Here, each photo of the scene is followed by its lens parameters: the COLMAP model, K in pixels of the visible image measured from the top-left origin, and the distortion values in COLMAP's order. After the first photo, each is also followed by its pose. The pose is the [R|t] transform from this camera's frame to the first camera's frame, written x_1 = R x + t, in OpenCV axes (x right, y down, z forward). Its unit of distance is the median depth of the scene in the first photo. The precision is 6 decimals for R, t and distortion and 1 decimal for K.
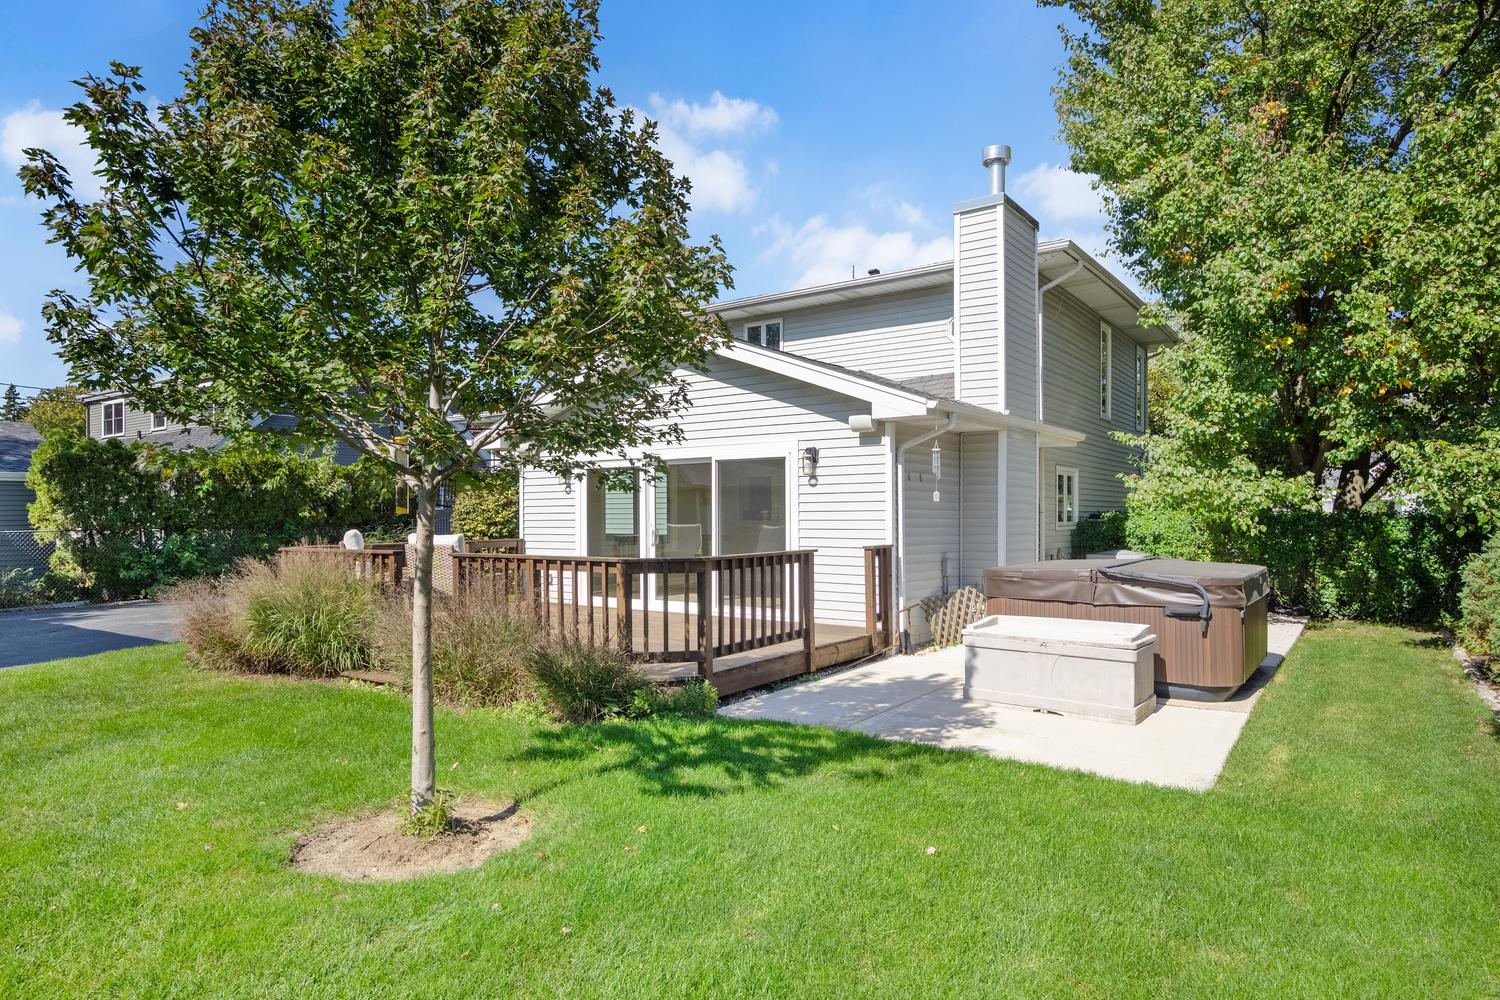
lens RADIAL K [[877.6, 0, 750.6], [0, 877.6, 508.3], [0, 0, 1]] dist [0.000435, -0.000671]
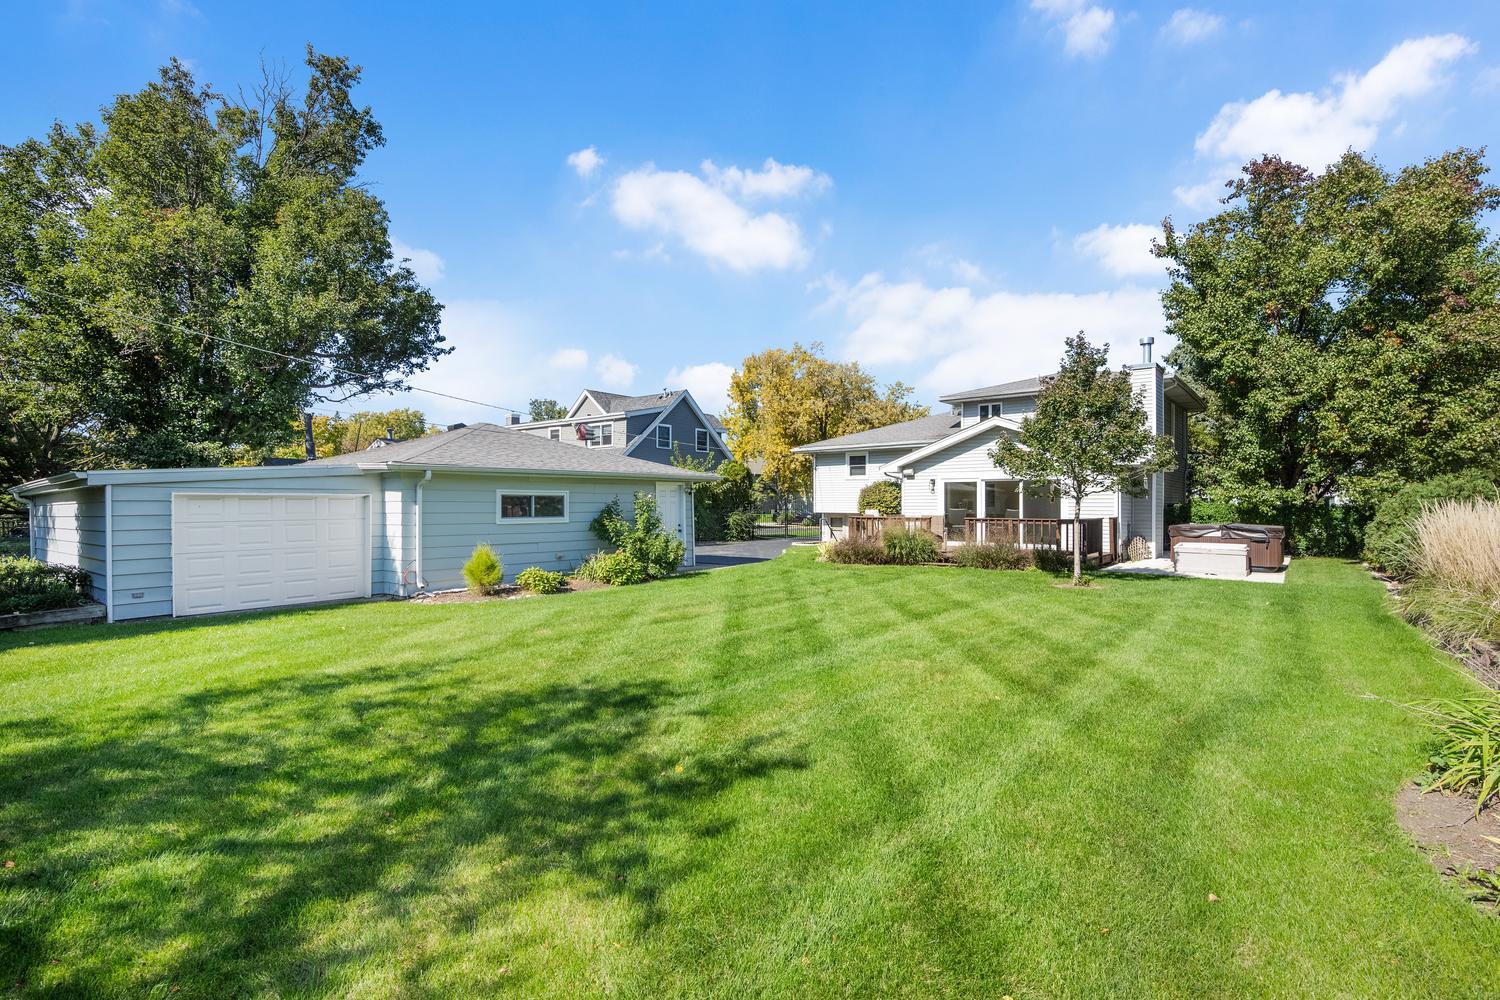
lens RADIAL K [[677.0, 0, 750.0], [0, 677.0, 500.0], [0, 0, 1]] dist [-0.000336, -0.000507]
pose [[0.997628, 0.006675, -0.068508, -0.634384], [-0.006296, 0.999964, 0.005749, -0.008855], [0.068544, -0.005304, 0.997634, -0.814720]]
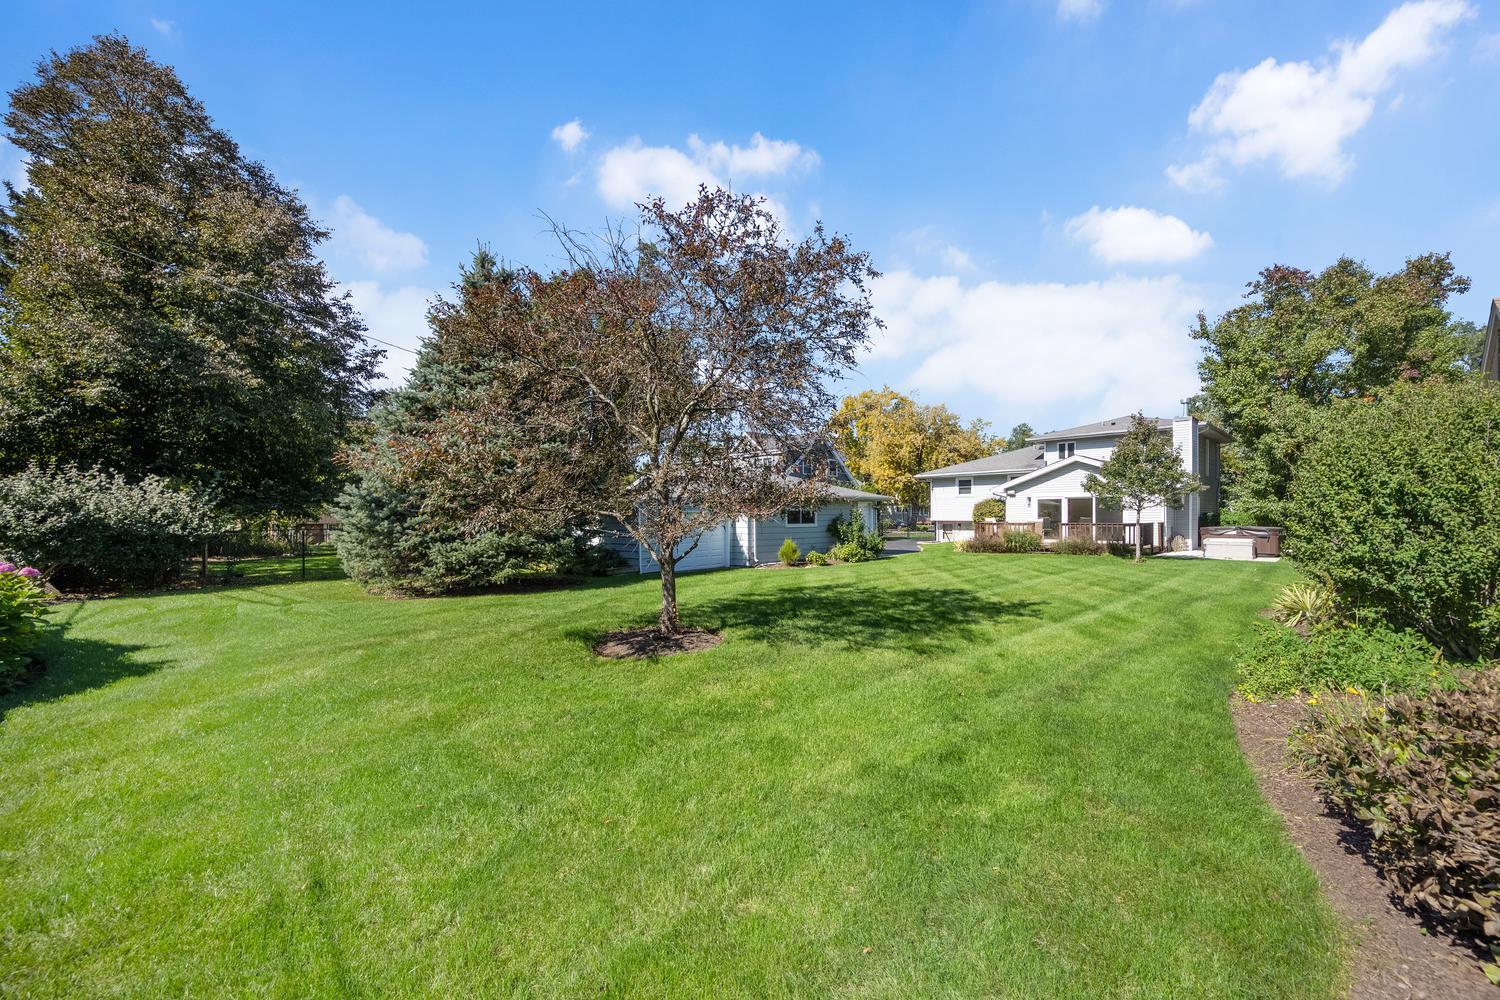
lens RADIAL K [[578.3, 0, 763.3], [0, 578.3, 516.7], [0, 0, 1]] dist [-0.000278, 0.000243]
pose [[0.984355, 0.000970, -0.176195, -0.919555], [0.001507, 0.999902, 0.013924, -0.014430], [0.176191, -0.013971, 0.984257, -1.438680]]
